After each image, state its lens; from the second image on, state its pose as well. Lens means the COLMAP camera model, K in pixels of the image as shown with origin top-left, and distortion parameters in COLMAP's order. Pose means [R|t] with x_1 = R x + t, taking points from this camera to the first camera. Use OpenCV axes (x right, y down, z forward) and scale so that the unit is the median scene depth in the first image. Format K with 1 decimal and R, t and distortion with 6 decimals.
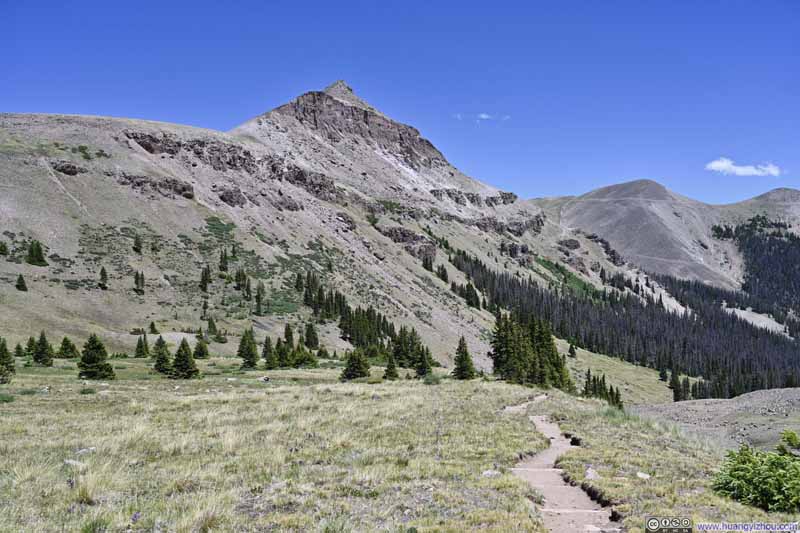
lens RADIAL K [[794.9, 0, 403.9], [0, 794.9, 266.2], [0, 0, 1]] dist [0.001062, 0.000000]
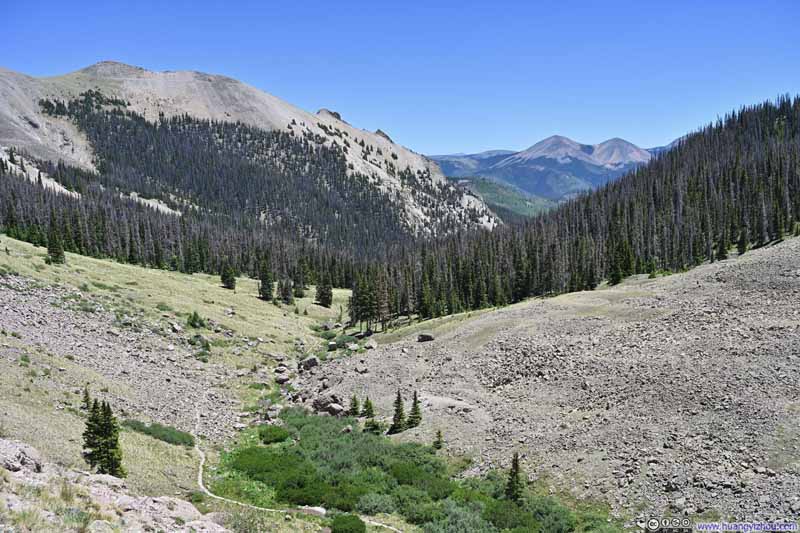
lens RADIAL K [[813.5, 0, 401.1], [0, 813.5, 266.4], [0, 0, 1]] dist [0.014508, 0.000000]
pose [[0.653212, -0.109489, 0.749217, -0.005256], [0.024006, 0.991987, 0.124037, 0.034918], [-0.756794, -0.063037, 0.650606, 0.303539]]
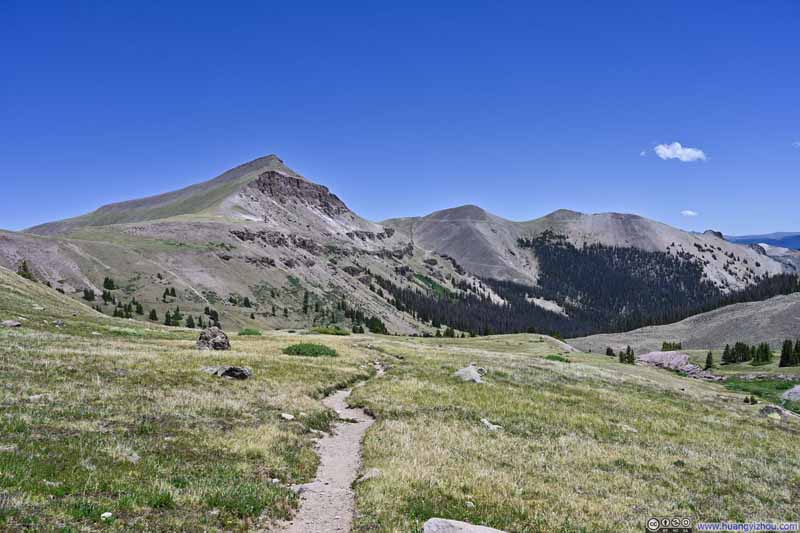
lens RADIAL K [[721.6, 0, 398.0], [0, 721.6, 266.9], [0, 0, 1]] dist [0.002053, 0.002830]
pose [[0.978115, -0.038956, 0.204385, -0.148382], [0.036663, 0.999215, 0.014998, -0.043889], [-0.204809, -0.007177, 0.978776, -0.376934]]
